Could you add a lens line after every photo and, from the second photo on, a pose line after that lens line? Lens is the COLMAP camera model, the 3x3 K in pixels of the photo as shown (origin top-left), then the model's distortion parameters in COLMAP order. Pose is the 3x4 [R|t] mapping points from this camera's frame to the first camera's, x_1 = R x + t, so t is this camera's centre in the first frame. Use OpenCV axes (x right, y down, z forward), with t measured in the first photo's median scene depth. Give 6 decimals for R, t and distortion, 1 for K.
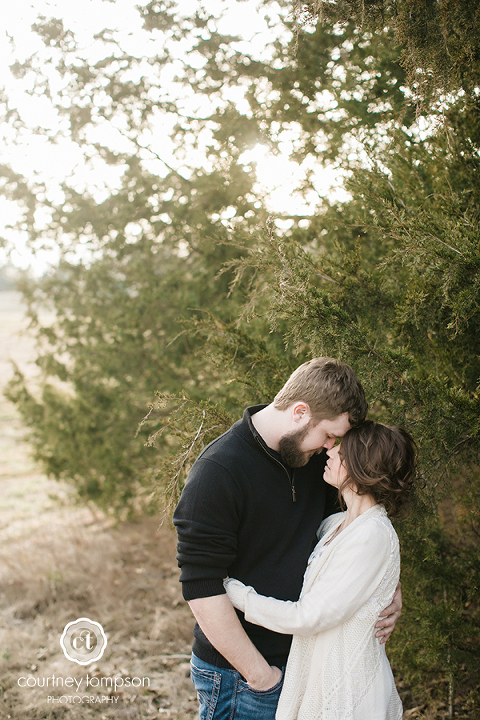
lens RADIAL K [[1009.5, 0, 241.6], [0, 1009.5, 357.0], [0, 0, 1]] dist [-0.108600, 0.000000]
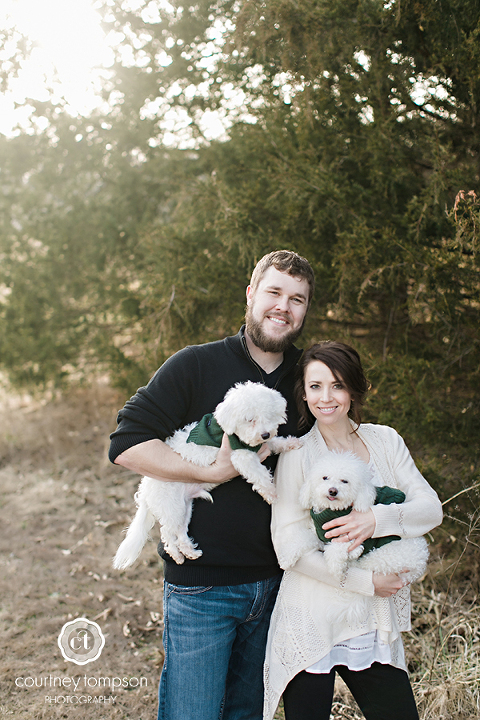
lens RADIAL K [[1009.5, 0, 236.8], [0, 1009.5, 361.5], [0, 0, 1]] dist [-0.108600, 0.000000]
pose [[0.989438, -0.043273, 0.138348, -0.147445], [0.031194, 0.995604, 0.088311, 0.030677], [-0.141562, -0.083063, 0.986438, -0.605050]]
